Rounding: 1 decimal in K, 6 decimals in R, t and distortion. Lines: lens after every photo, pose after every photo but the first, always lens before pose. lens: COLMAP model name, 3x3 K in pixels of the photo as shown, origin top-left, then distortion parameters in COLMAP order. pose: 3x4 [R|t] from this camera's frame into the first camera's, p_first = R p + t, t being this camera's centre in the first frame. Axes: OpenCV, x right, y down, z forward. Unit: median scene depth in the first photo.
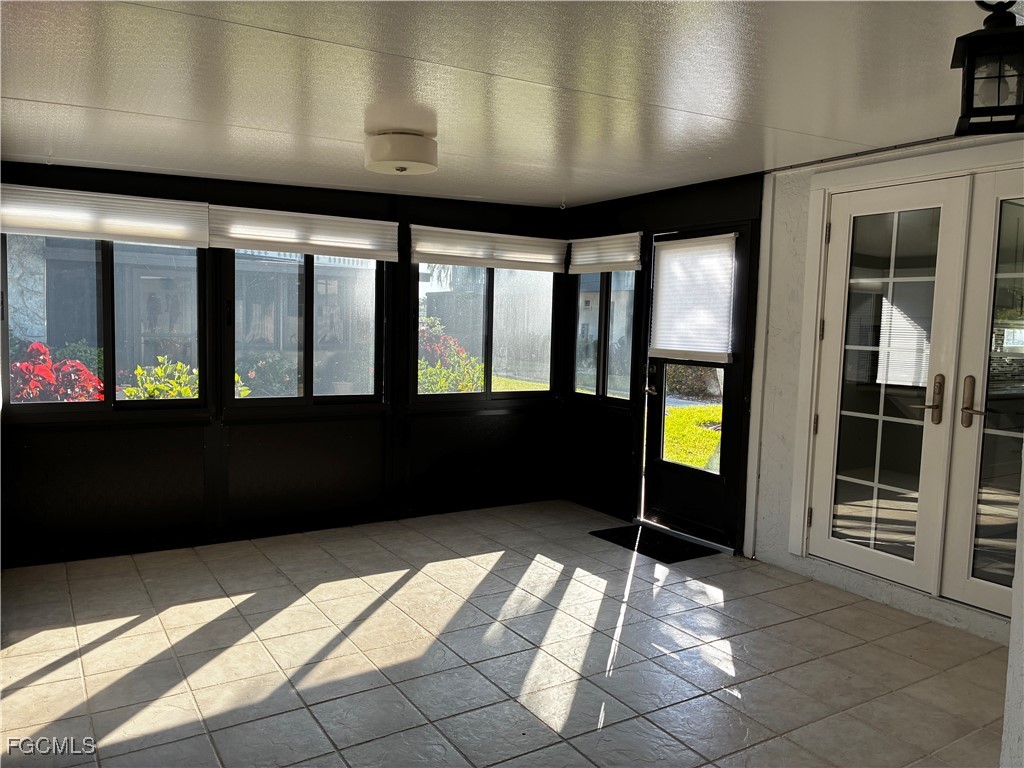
lens RADIAL K [[769.7, 0, 512.0], [0, 769.7, 384.0], [0, 0, 1]] dist [0.040535, -0.000197]
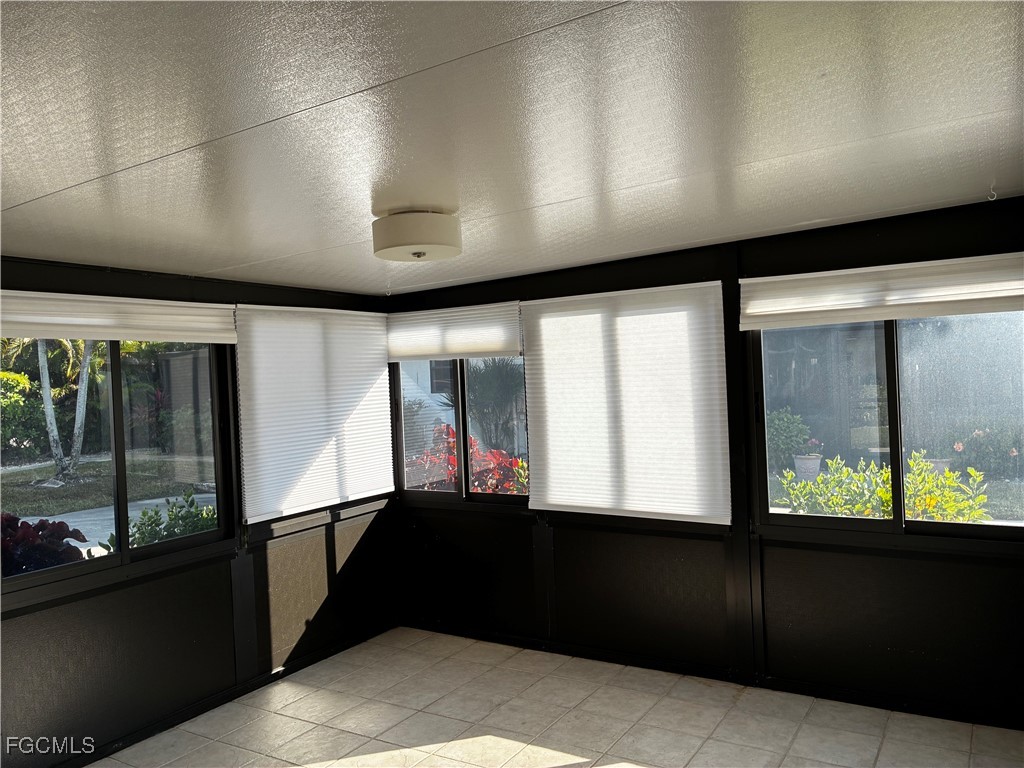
lens RADIAL K [[769.7, 0, 512.0], [0, 769.7, 384.0], [0, 0, 1]] dist [0.040535, -0.000197]
pose [[0.457039, -0.037647, -0.888649, 0.461672], [-0.016094, 0.998590, -0.050582, -0.073760], [0.889301, 0.037420, 0.455789, 0.526136]]
